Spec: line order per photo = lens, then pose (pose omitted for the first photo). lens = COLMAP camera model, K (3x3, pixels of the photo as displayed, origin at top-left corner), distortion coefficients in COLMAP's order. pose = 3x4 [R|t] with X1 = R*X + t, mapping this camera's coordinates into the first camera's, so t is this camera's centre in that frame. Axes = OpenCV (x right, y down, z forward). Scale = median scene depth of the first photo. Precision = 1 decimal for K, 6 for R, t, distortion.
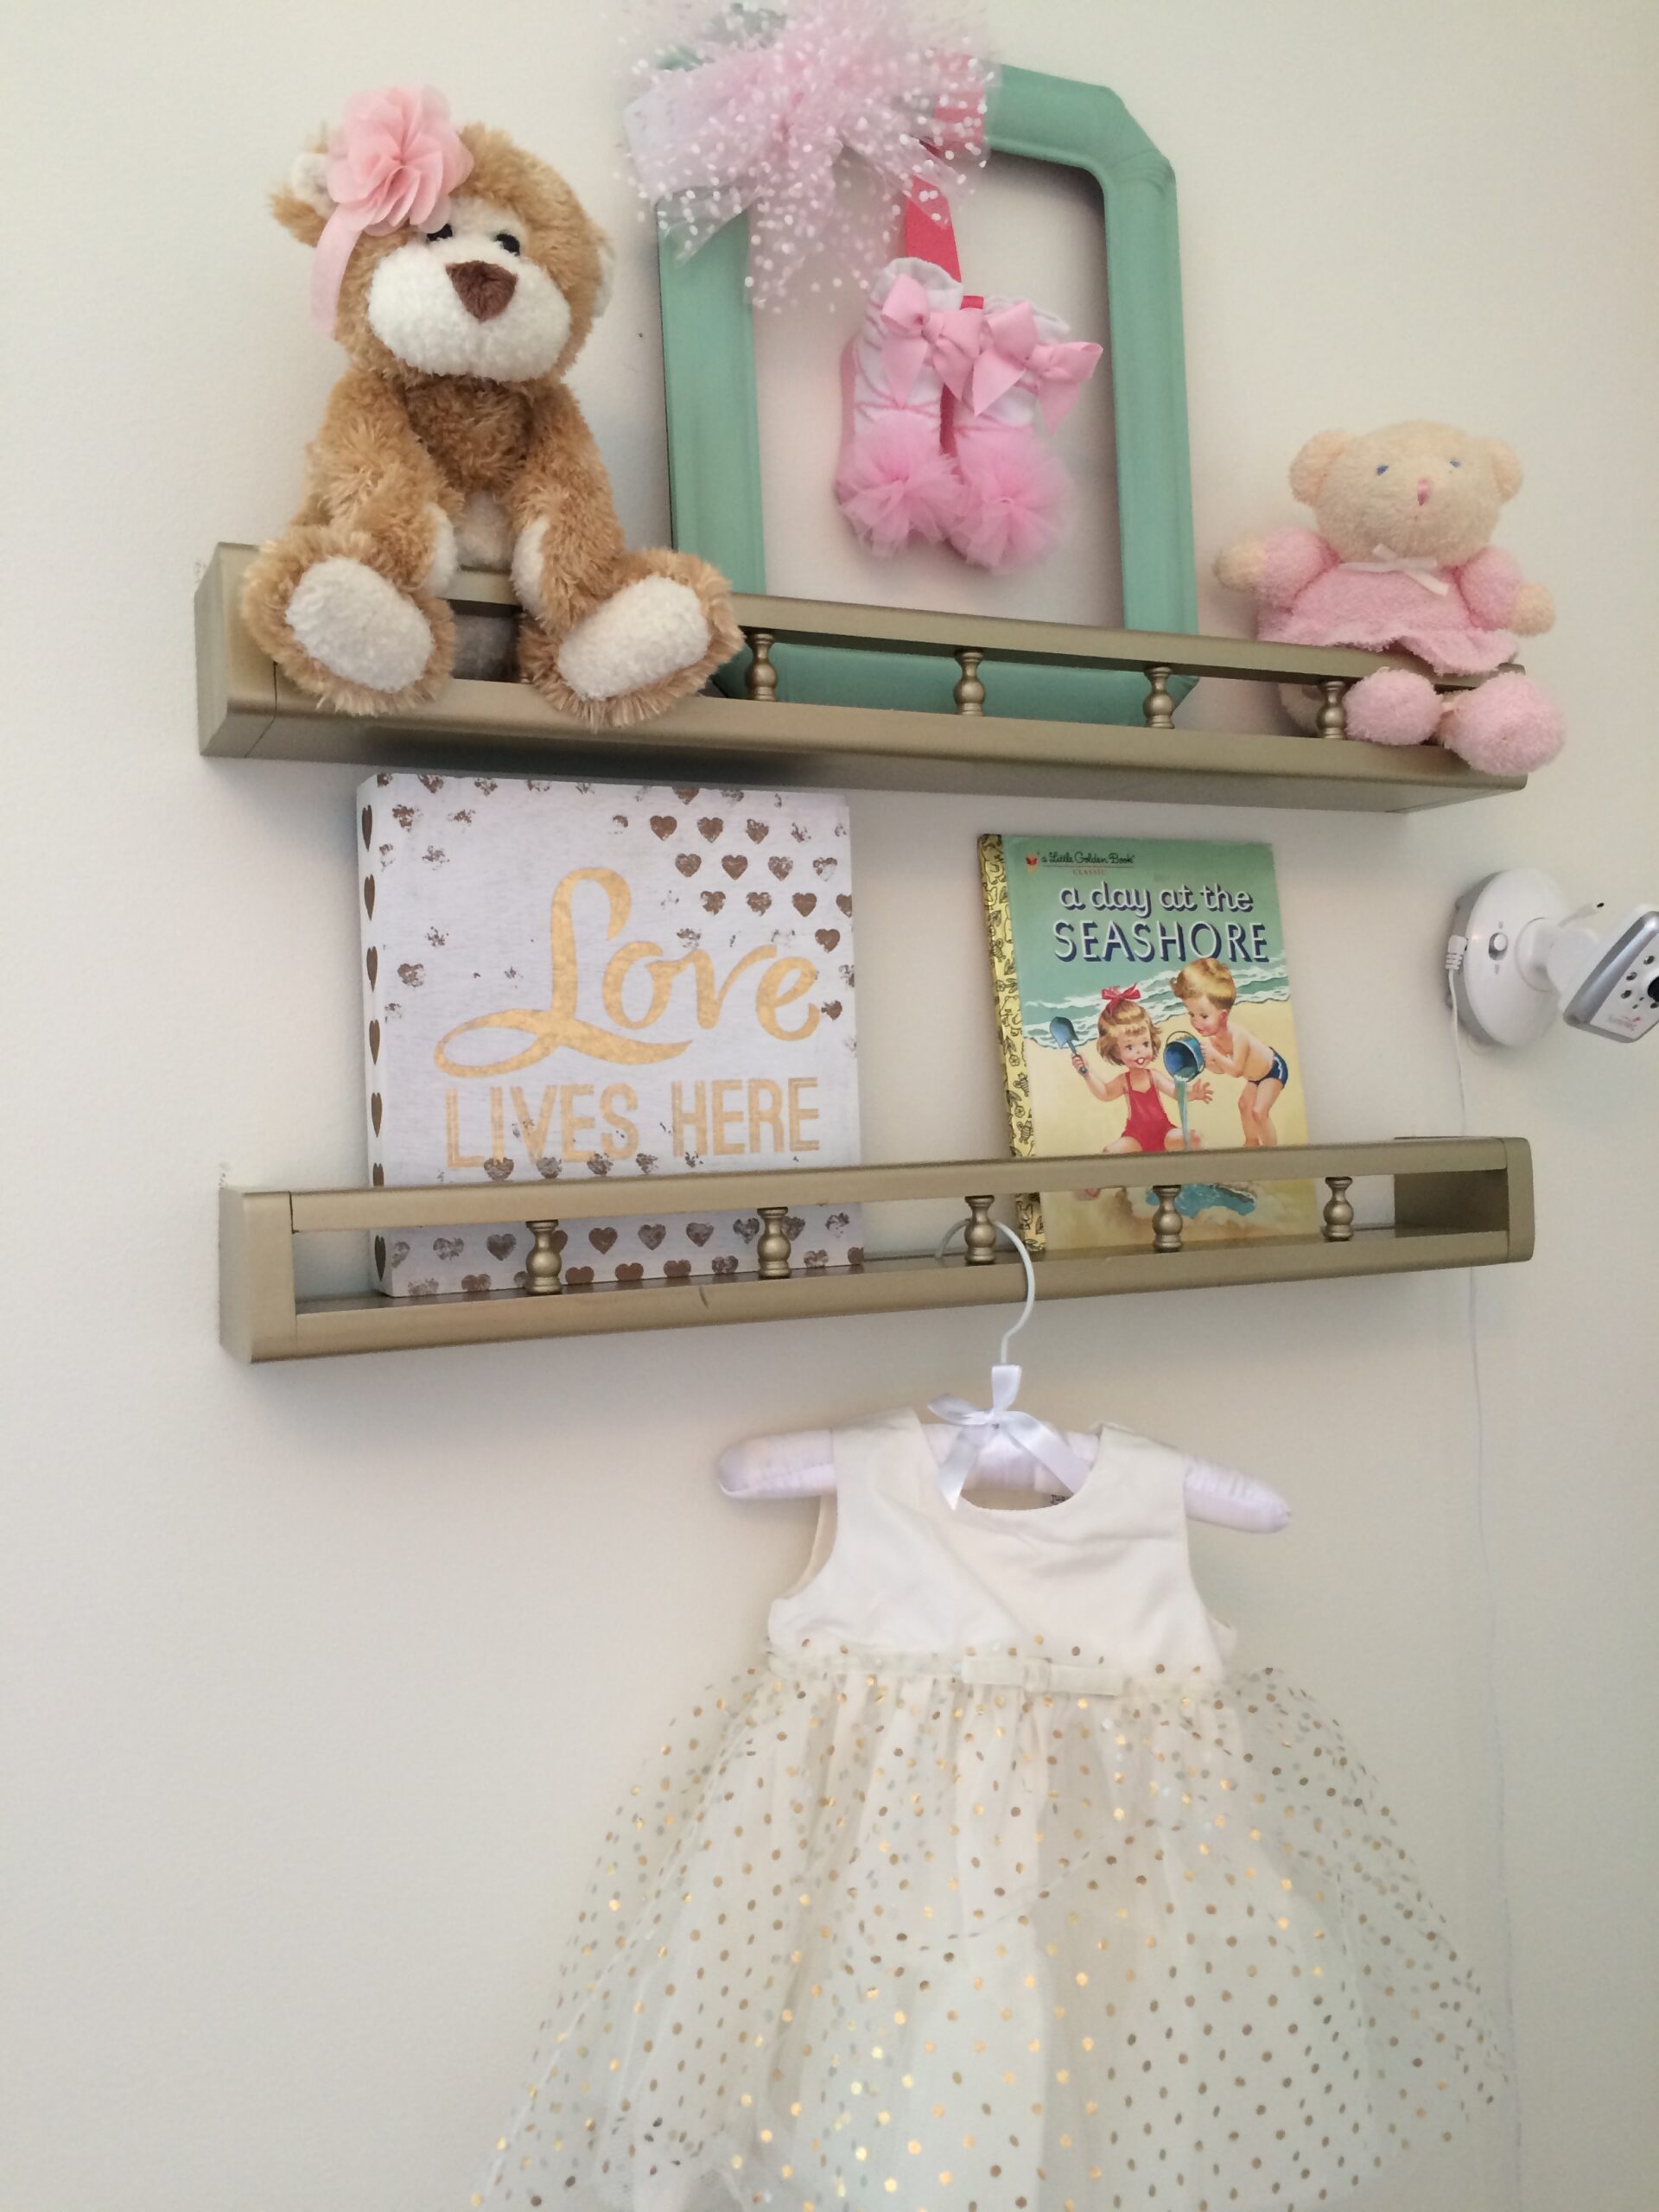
lens RADIAL K [[1887.7, 0, 838.7], [0, 1887.7, 1095.7], [0, 0, 1]] dist [0.082180, -0.109779]
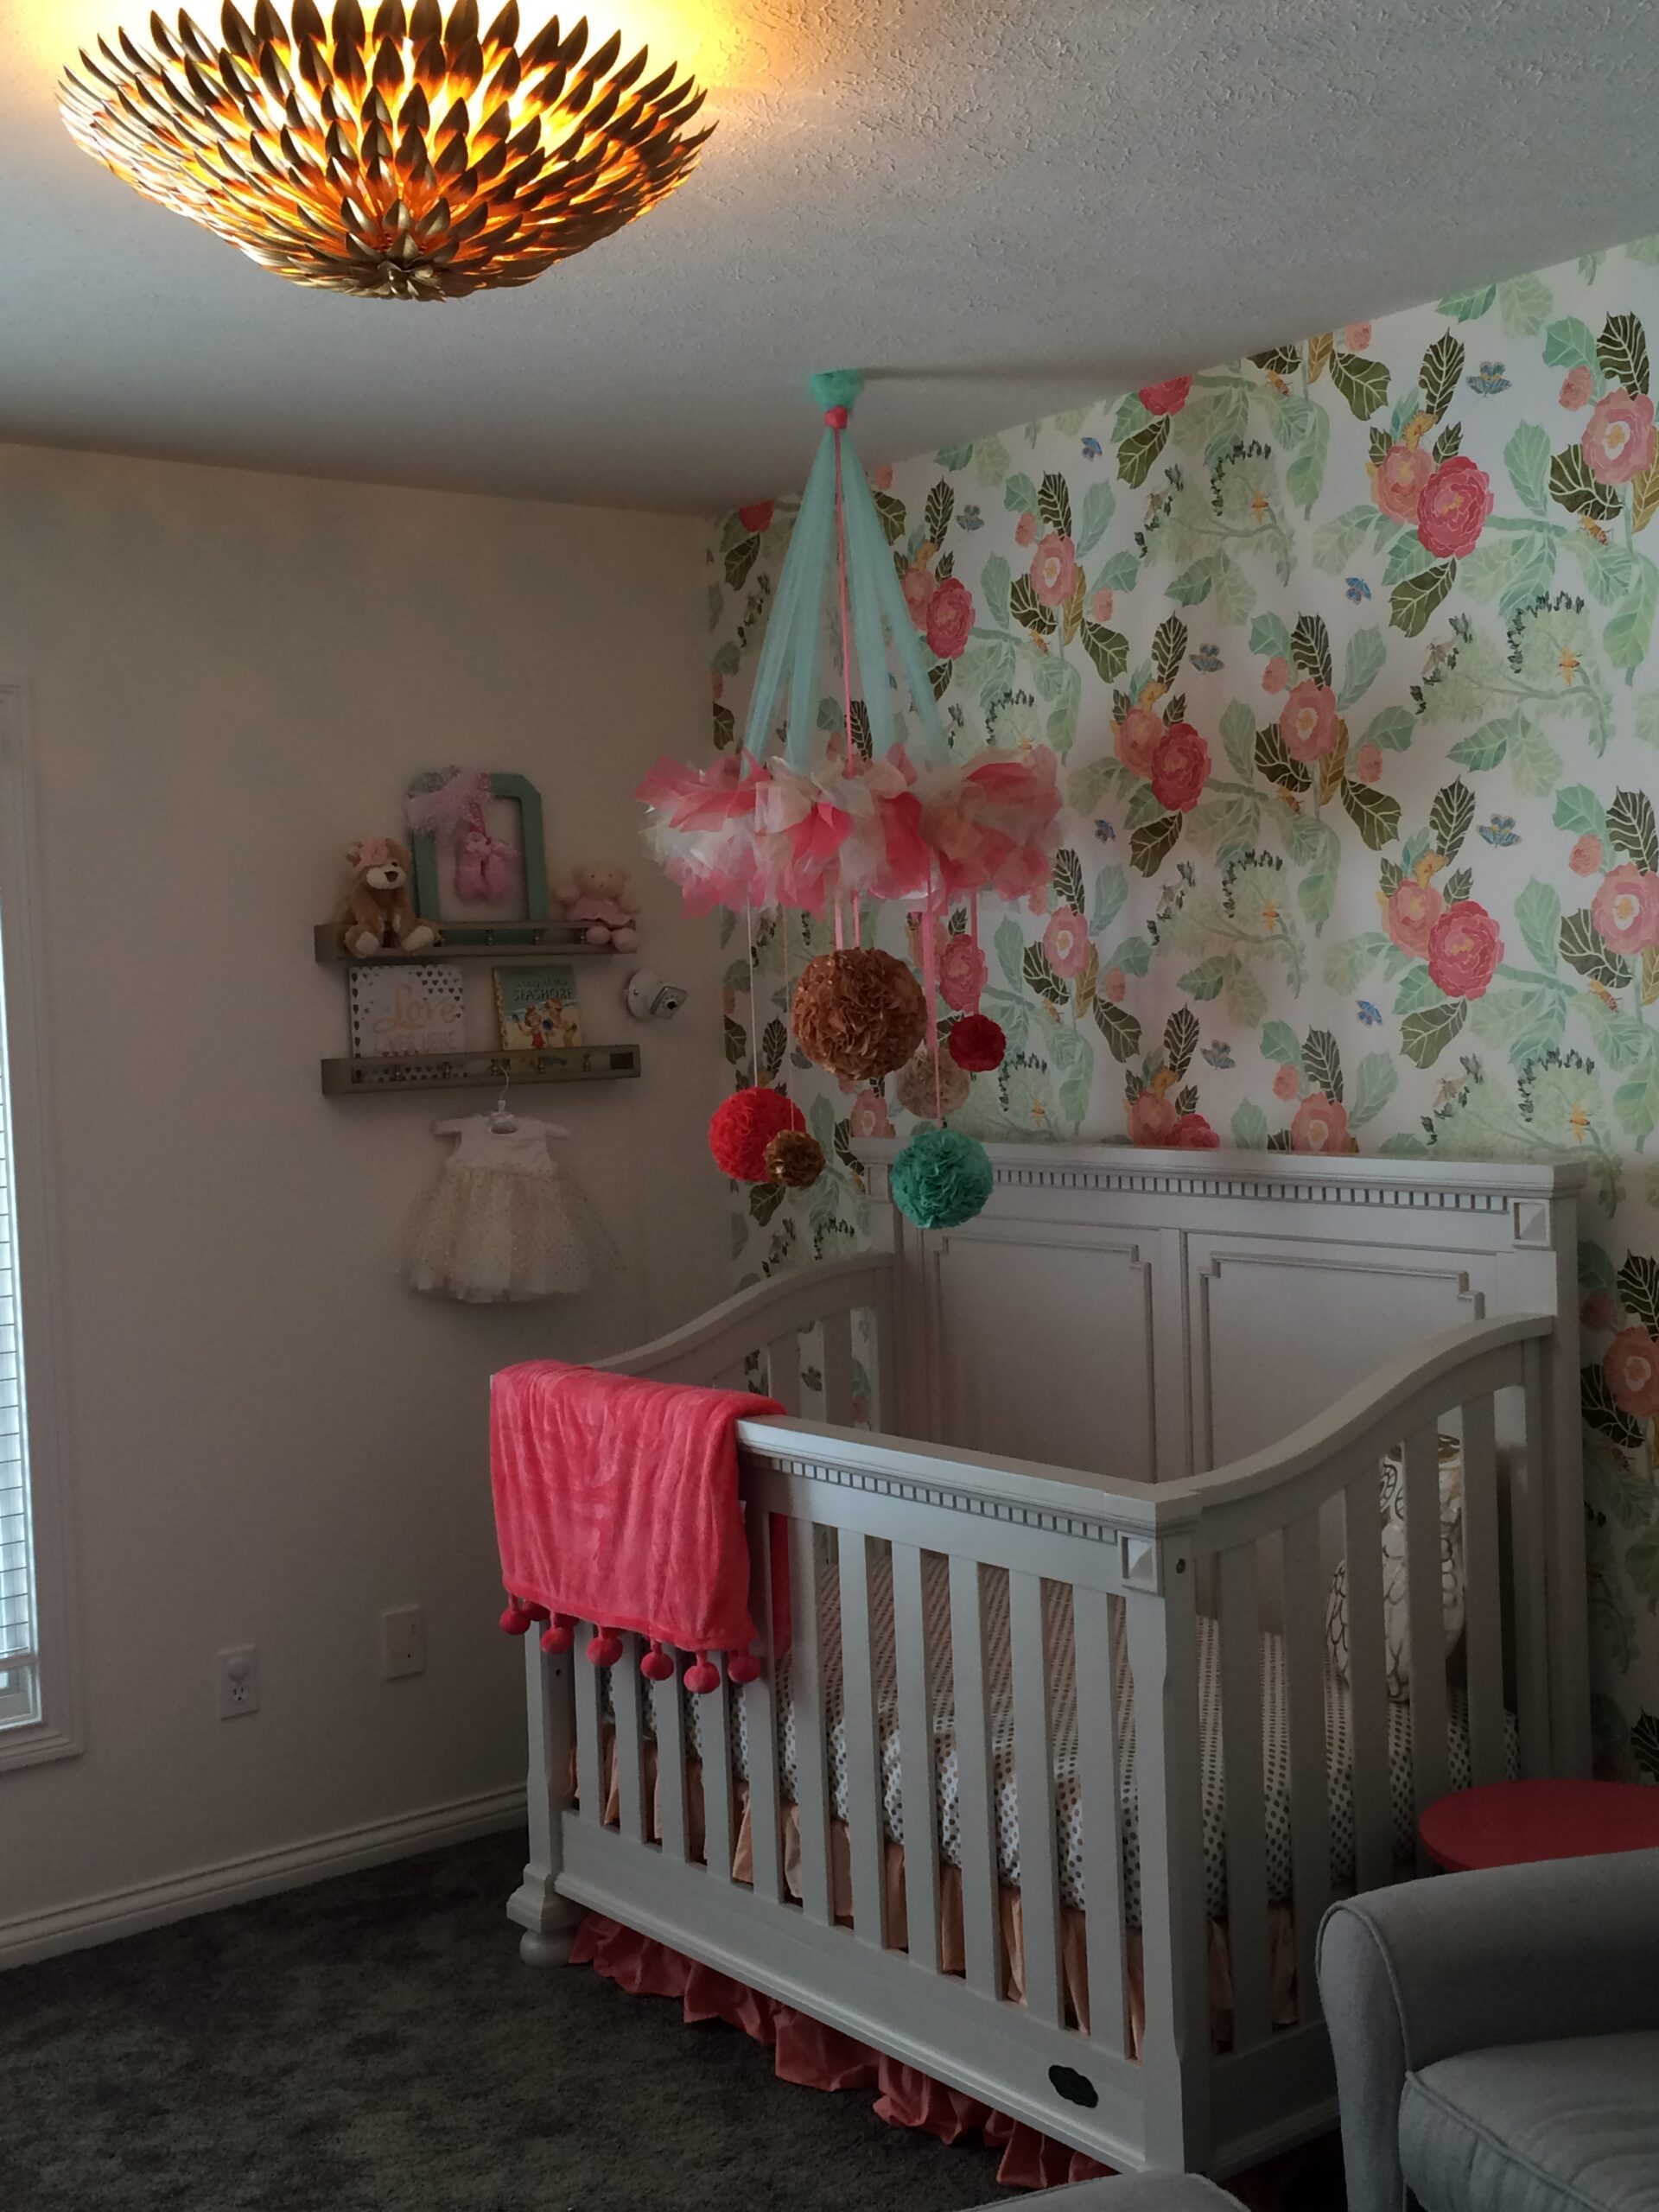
lens RADIAL K [[2532.2, 0, 849.8], [0, 2532.2, 1083.2], [0, 0, 1]] dist [0.044442, 0.000000]
pose [[0.976251, -0.017809, 0.215911, -0.366043], [0.012152, 0.999548, 0.027503, -0.038908], [-0.216303, -0.024226, 0.976026, -4.594369]]
